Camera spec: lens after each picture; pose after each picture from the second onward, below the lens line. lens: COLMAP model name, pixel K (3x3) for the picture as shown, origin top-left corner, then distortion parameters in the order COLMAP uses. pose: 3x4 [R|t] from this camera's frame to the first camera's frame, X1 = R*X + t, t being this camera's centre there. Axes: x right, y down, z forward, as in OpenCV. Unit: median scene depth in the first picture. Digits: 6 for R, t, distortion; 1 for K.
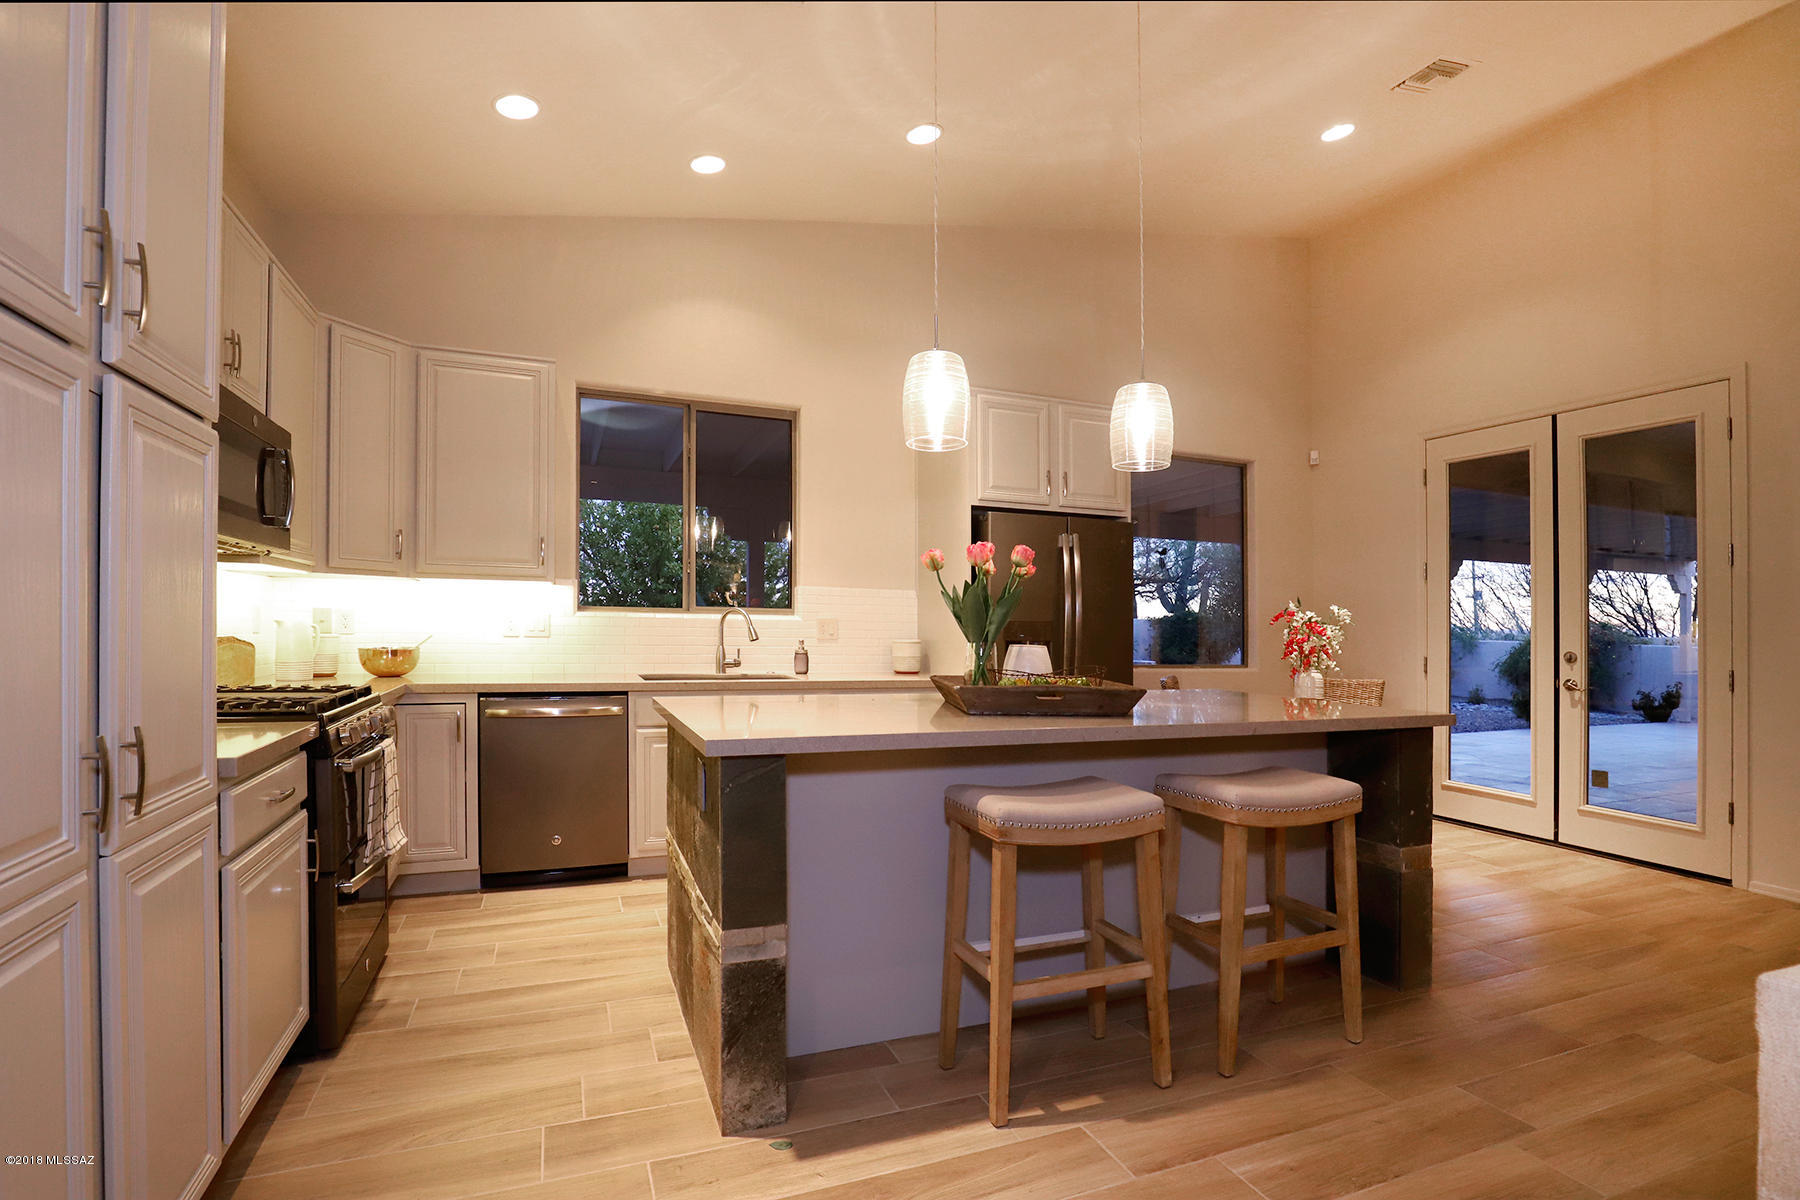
lens RADIAL K [[831.2, 0, 906.7], [0, 831.2, 606.3], [0, 0, 1]] dist [-0.020579, 0.000779]
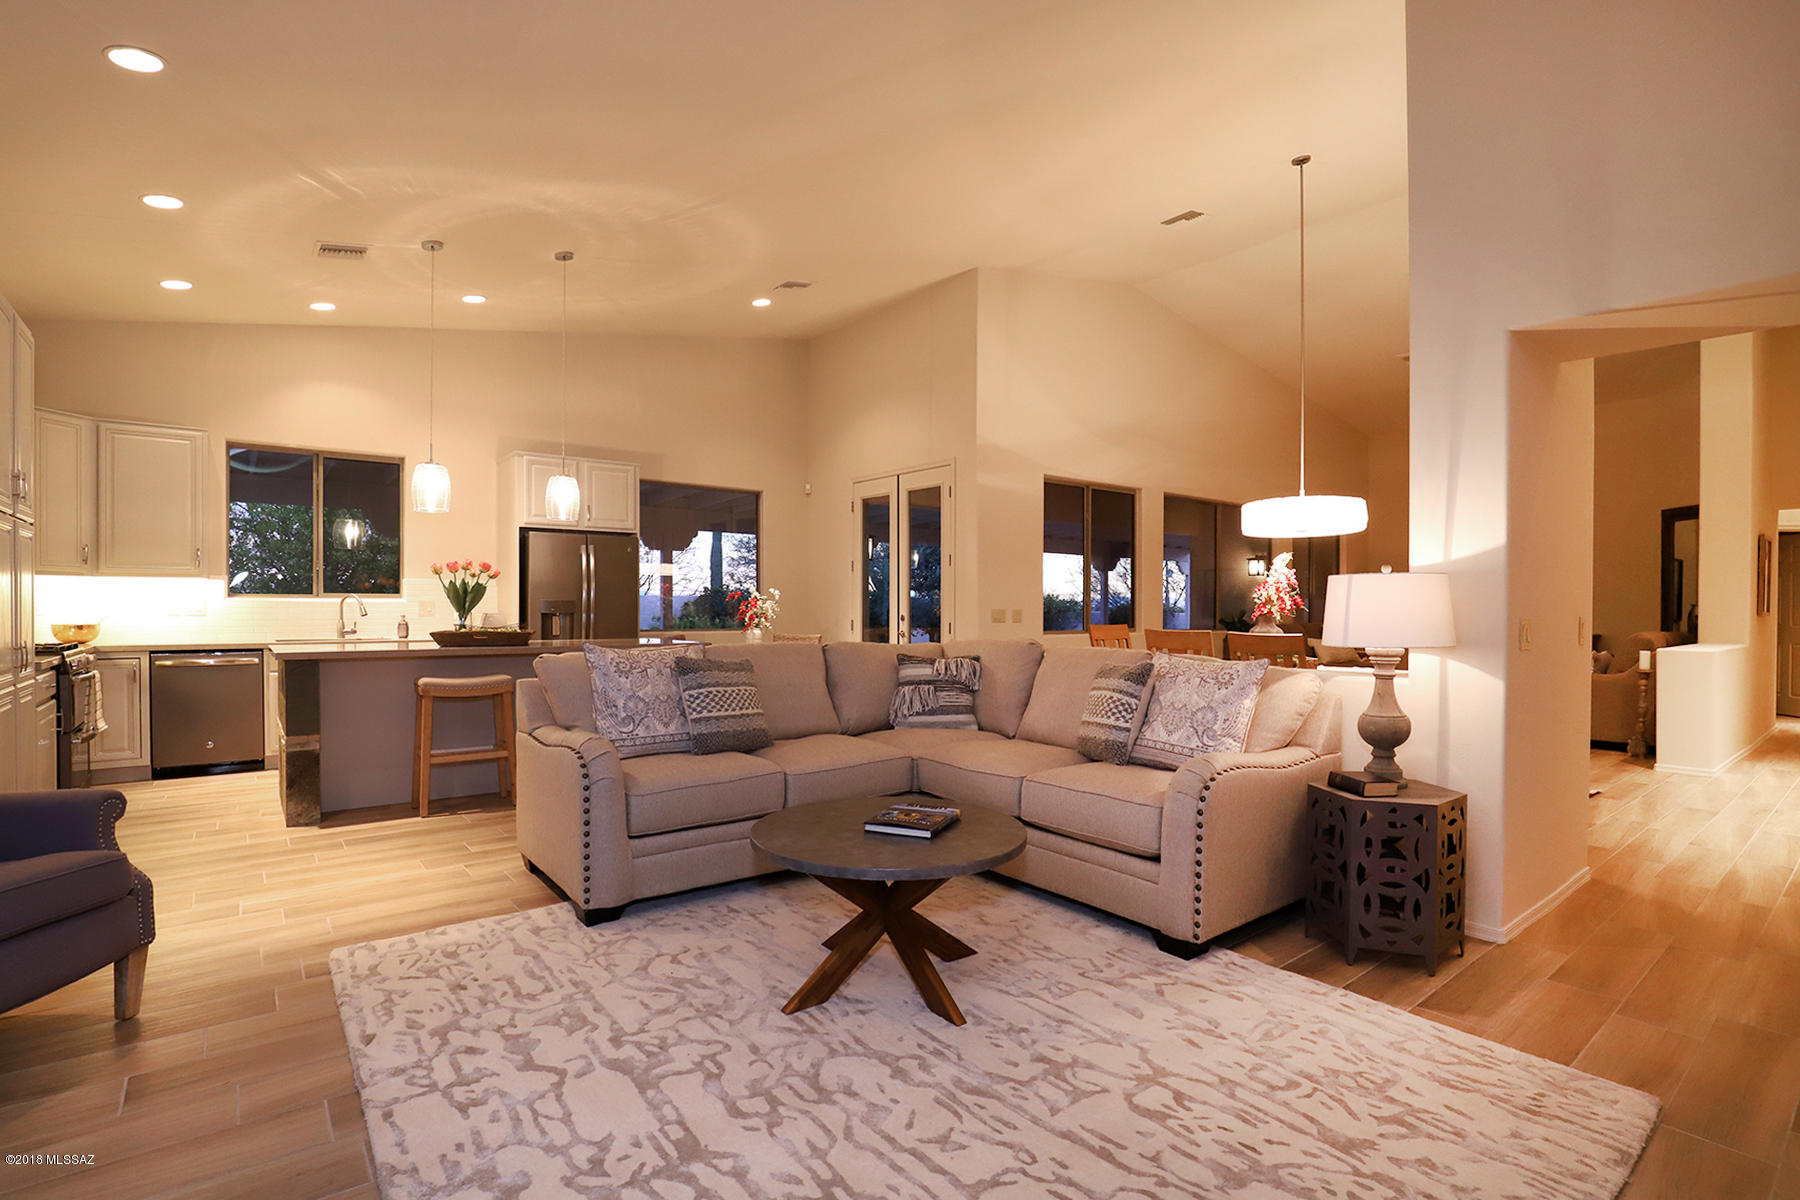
lens RADIAL K [[839.7, 0, 902.3], [0, 839.7, 585.2], [0, 0, 1]] dist [-0.022700, 0.001197]
pose [[0.960549, -0.007527, 0.278008, 0.324612], [0.007999, 0.999968, -0.000561, -0.004870], [-0.277995, 0.002763, 0.960578, -0.697083]]
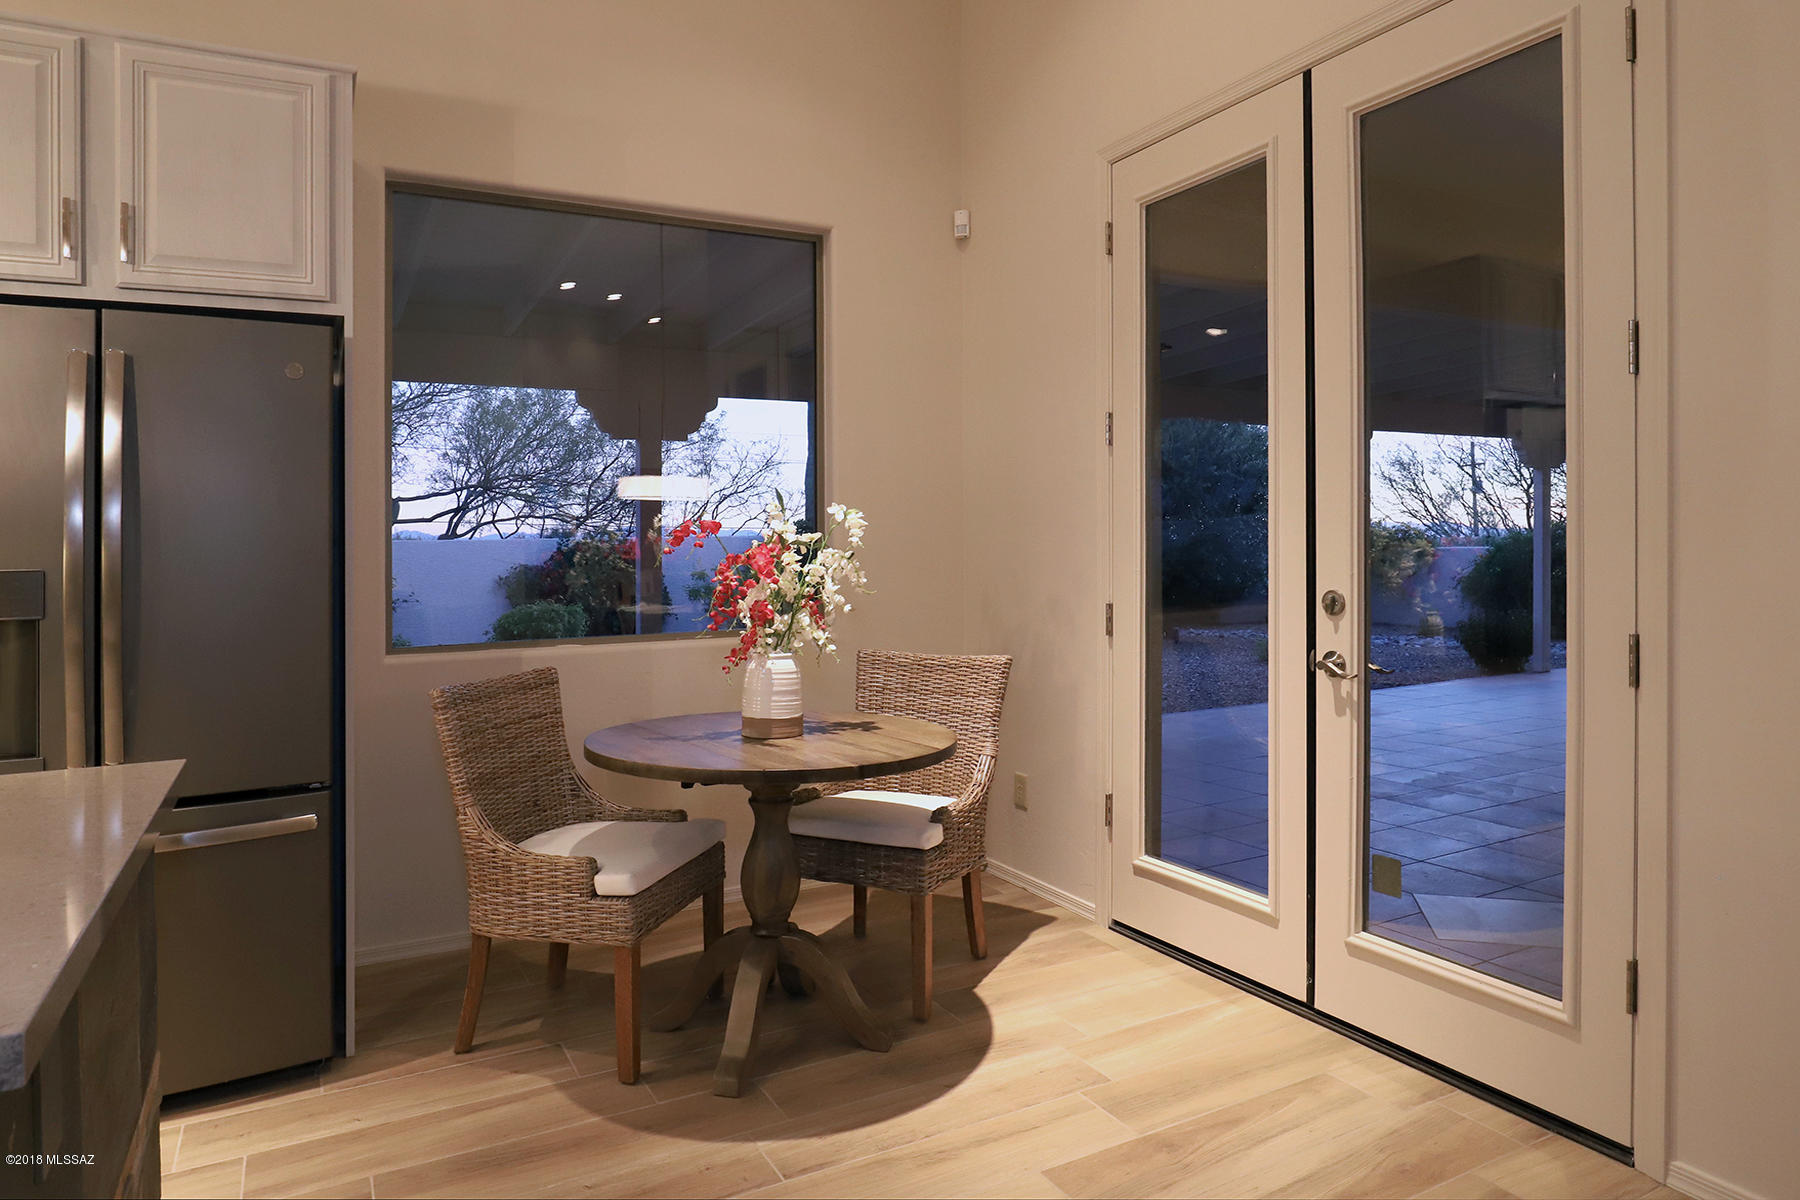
lens RADIAL K [[1094.4, 0, 843.8], [0, 1094.4, 564.5], [0, 0, 1]] dist [-0.035314, 0.000758]
pose [[0.996560, -0.037773, 0.073763, 0.506555], [0.035012, 0.998650, 0.038367, 0.009595], [-0.075113, -0.035652, 0.996538, 0.435232]]
